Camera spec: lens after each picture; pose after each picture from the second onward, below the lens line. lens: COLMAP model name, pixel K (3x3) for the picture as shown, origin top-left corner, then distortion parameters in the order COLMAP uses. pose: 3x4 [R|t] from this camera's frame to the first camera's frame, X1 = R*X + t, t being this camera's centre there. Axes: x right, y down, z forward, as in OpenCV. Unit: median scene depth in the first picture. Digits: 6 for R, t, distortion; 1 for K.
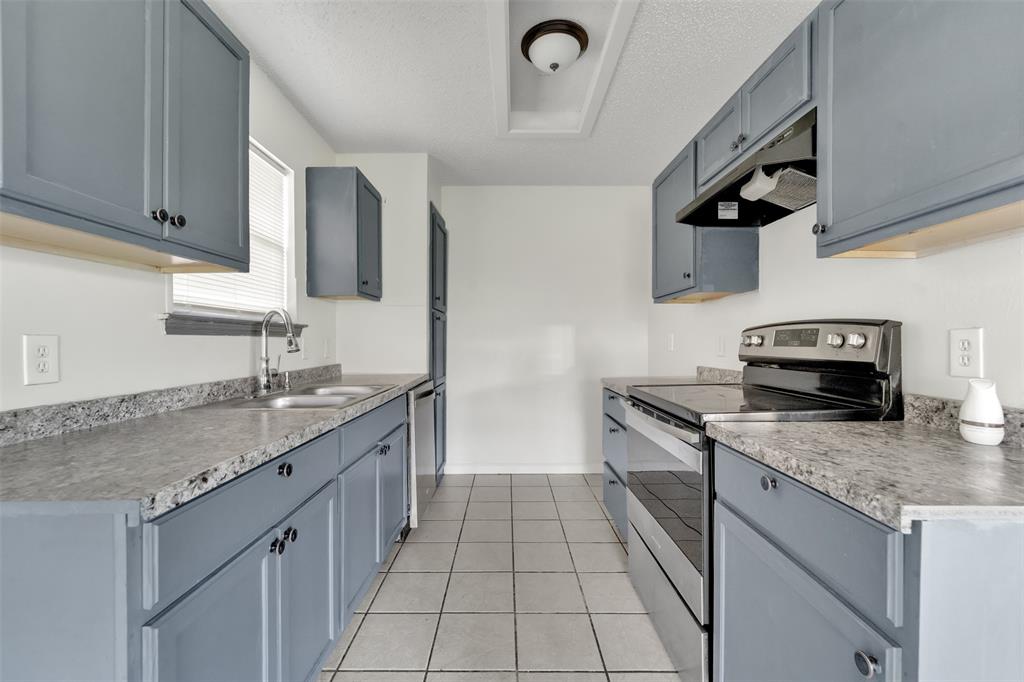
lens RADIAL K [[426.3, 0, 520.8], [0, 426.3, 341.1], [0, 0, 1]] dist [-0.000320, -0.011186]
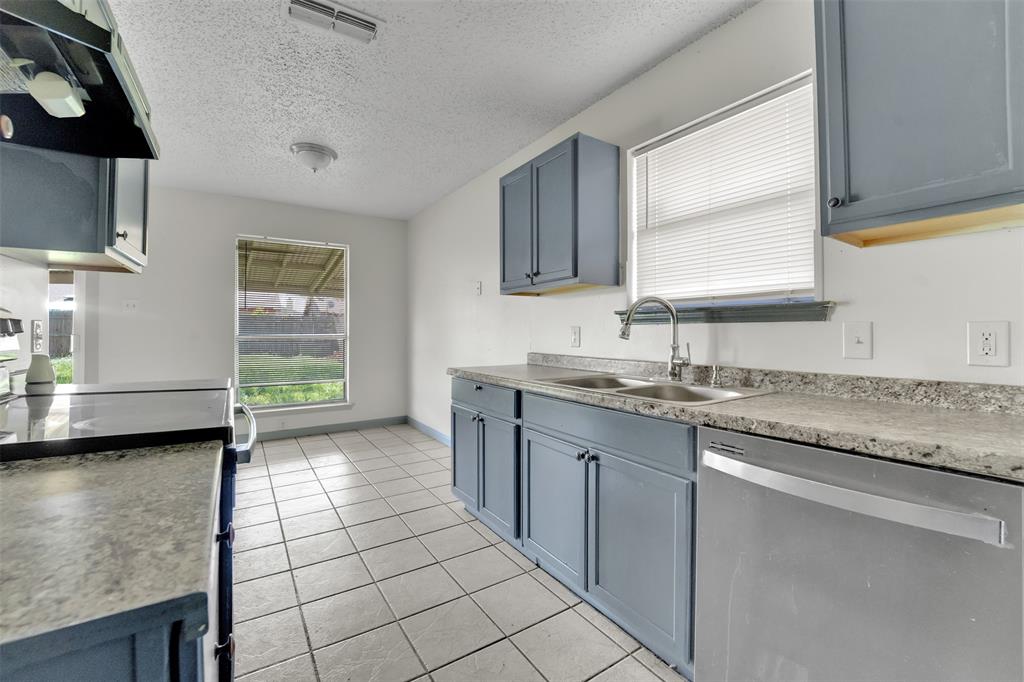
lens RADIAL K [[426.3, 0, 520.8], [0, 426.3, 341.1], [0, 0, 1]] dist [-0.000320, -0.011186]
pose [[-0.836378, 0.018056, -0.547855, 0.410634], [0.006539, 0.999715, 0.022965, 0.009698], [0.548114, 0.015625, -0.836258, 1.367712]]
